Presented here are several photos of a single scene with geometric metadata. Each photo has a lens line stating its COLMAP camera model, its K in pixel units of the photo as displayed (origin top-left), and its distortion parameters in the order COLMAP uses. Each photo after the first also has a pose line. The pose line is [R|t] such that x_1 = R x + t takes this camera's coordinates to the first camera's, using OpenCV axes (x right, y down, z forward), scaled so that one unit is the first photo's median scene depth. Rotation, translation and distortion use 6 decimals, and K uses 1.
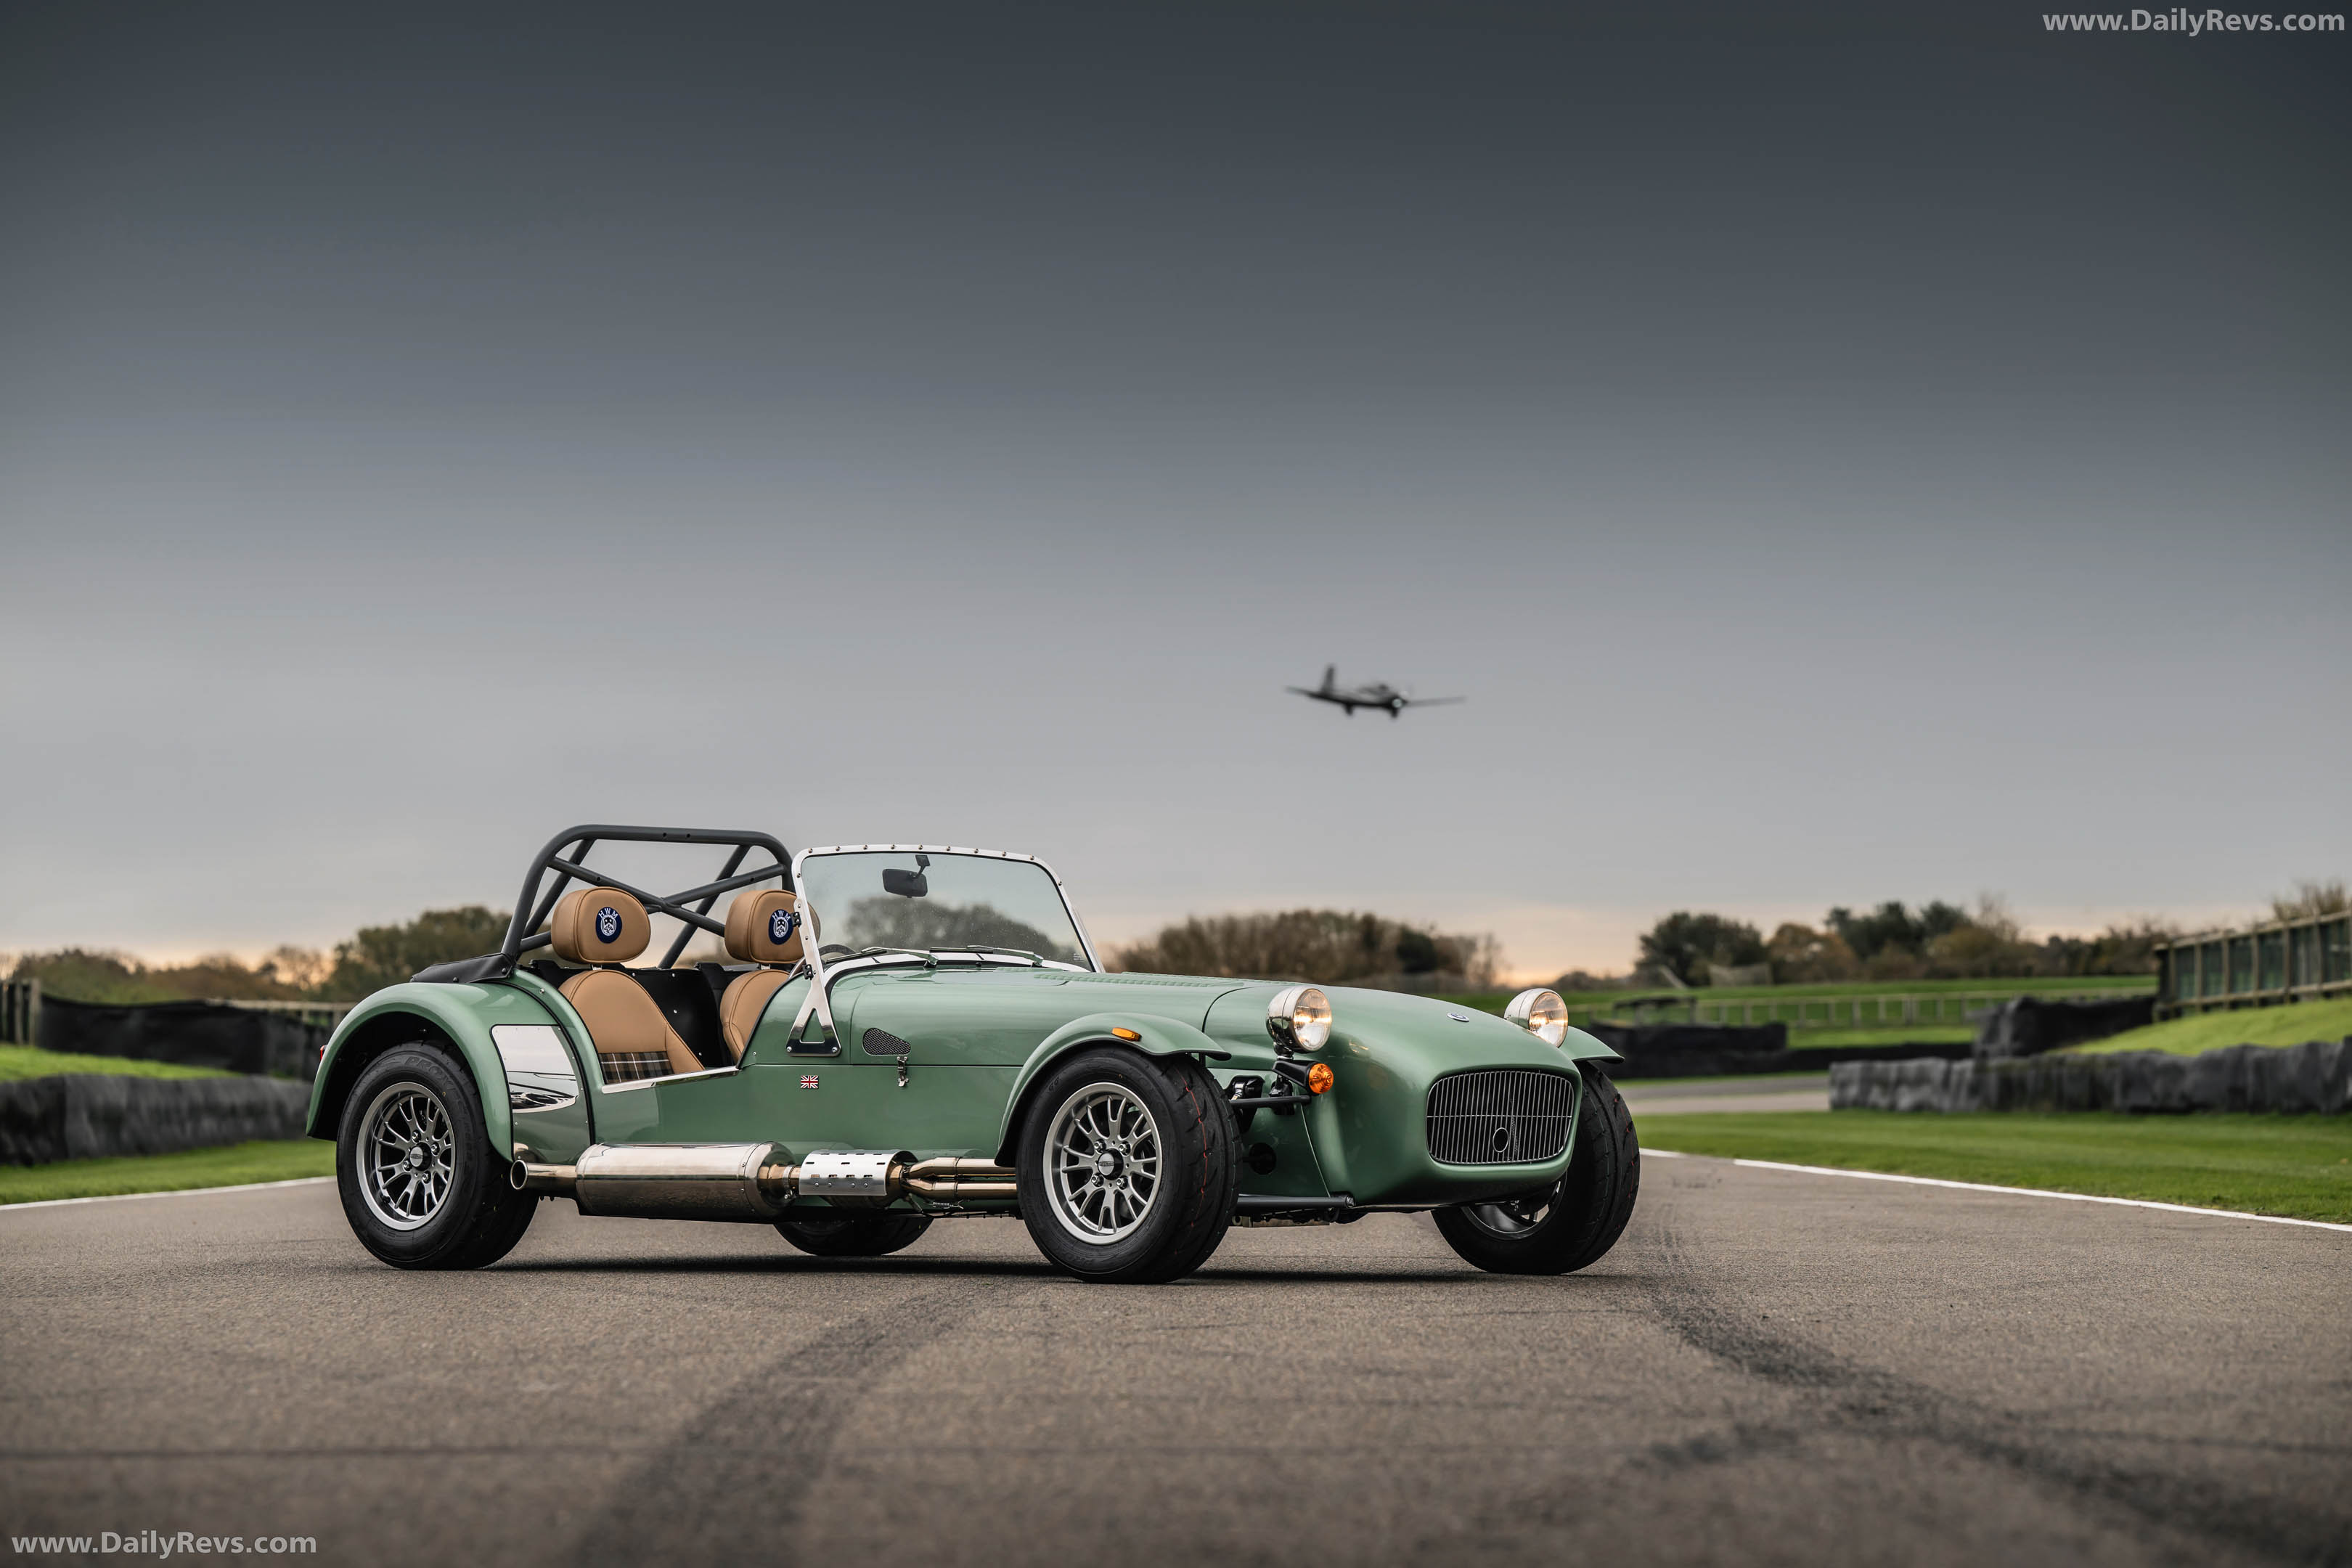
lens RADIAL K [[6776.1, 0, 1175.3], [0, 6776.1, 780.9], [0, 0, 1]] dist [0.021893, 0.000000]
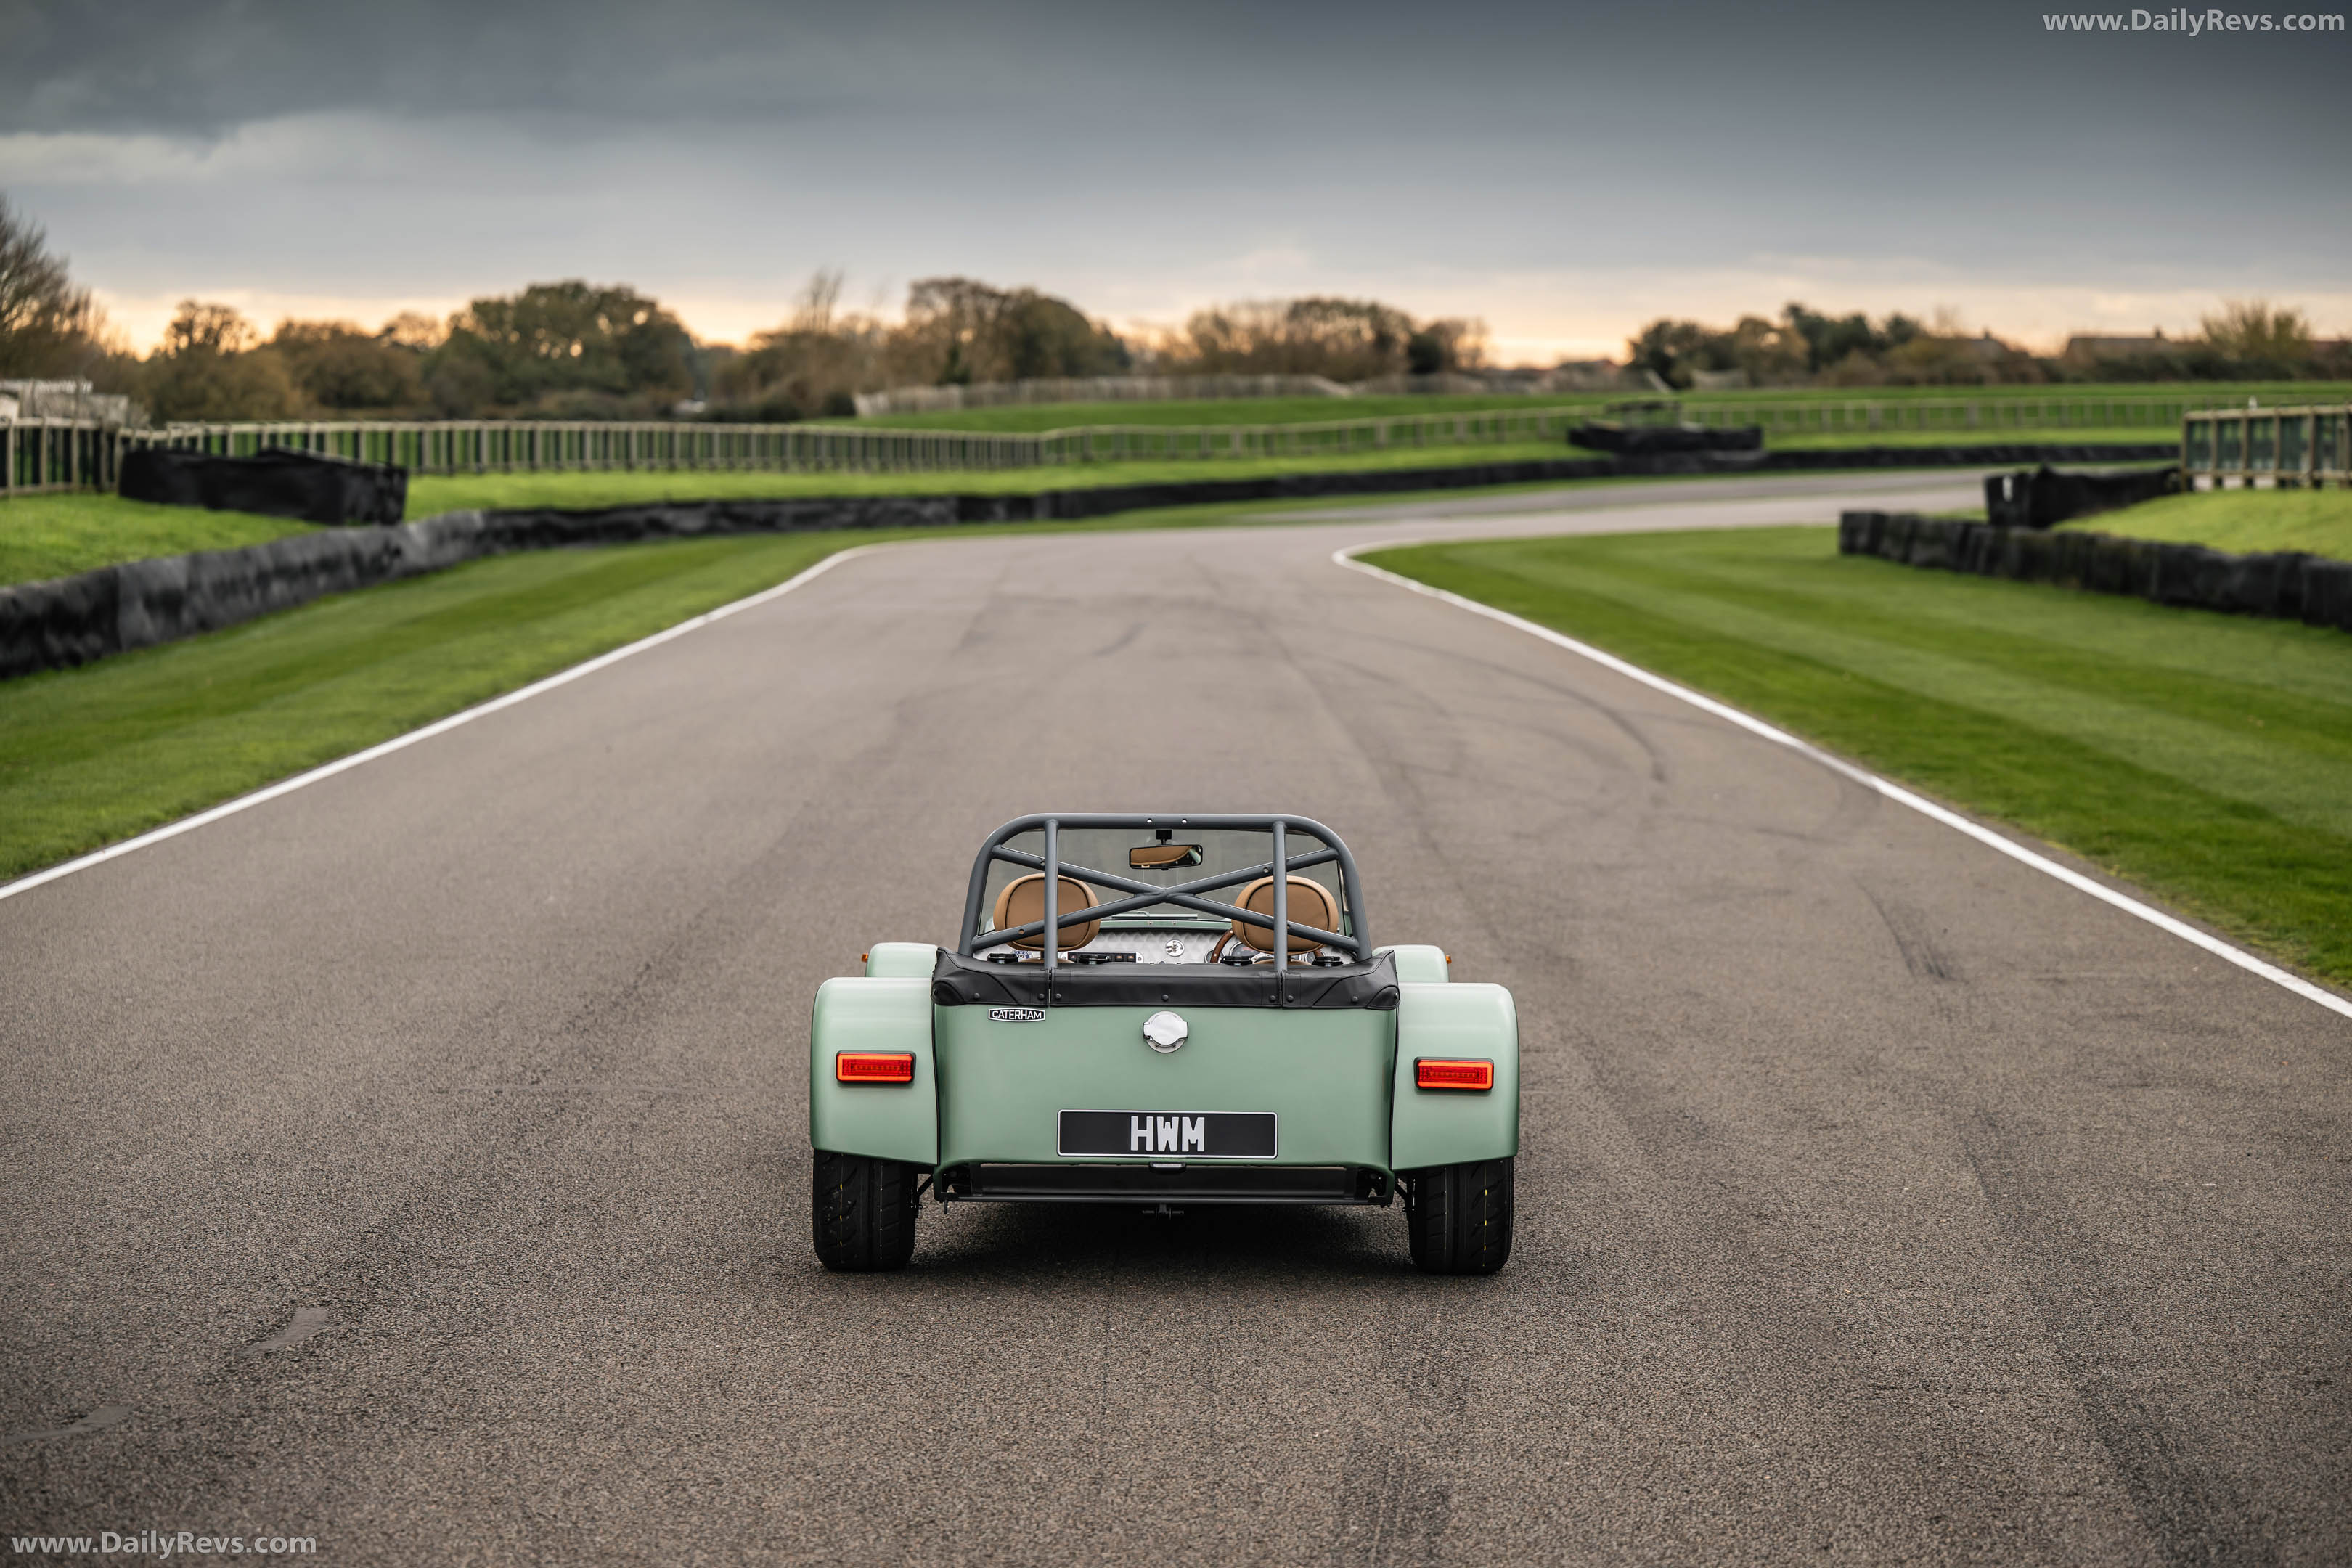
lens RADIAL K [[5921.0, 0, 1194.5], [0, 5921.0, 778.5], [0, 0, 1]] dist [0.024018, 0.000000]
pose [[0.999856, 0.016905, 0.001407, -0.005420], [-0.016960, 0.994508, 0.103274, -0.012748], [0.000346, -0.103283, 0.994652, 0.099263]]
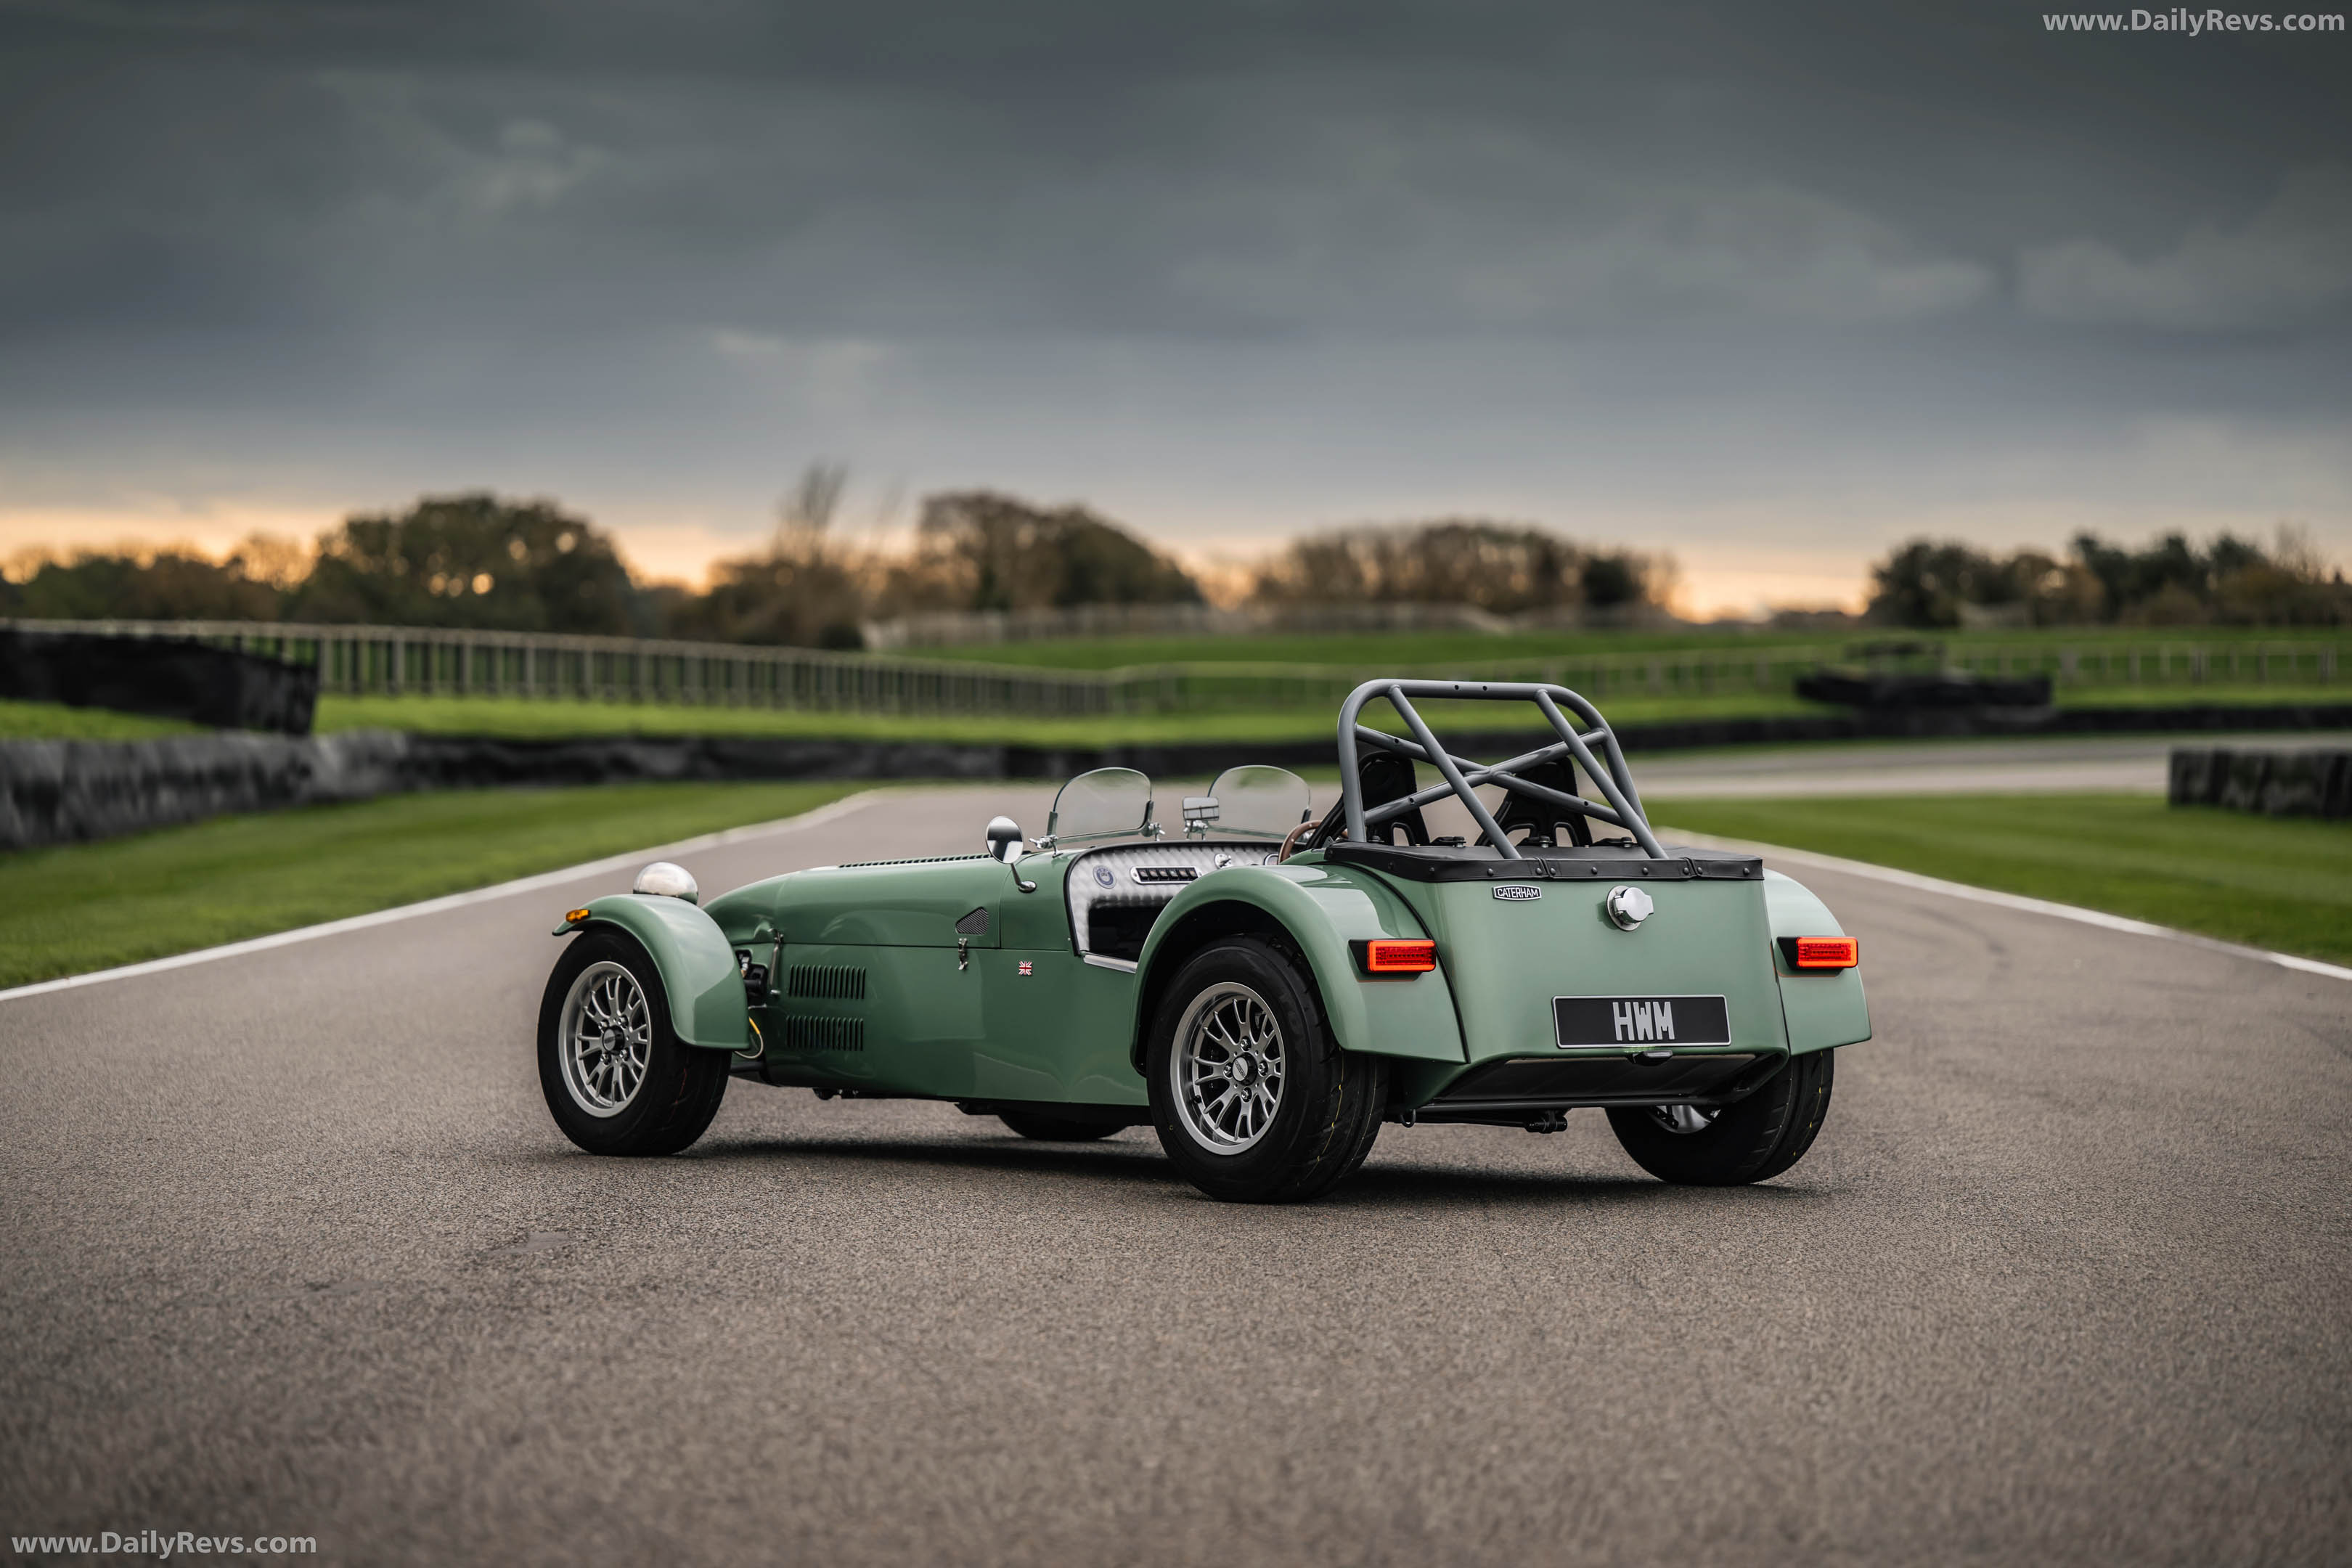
lens RADIAL K [[7847.4, 0, 1174.5], [0, 7847.4, 787.8], [0, 0, 1]] dist [-0.059027, 0.000000]
pose [[0.999636, 0.023550, -0.013174, -0.012017], [-0.022797, 0.998245, 0.054647, -0.002353], [0.014438, -0.054327, 0.998419, 0.081388]]
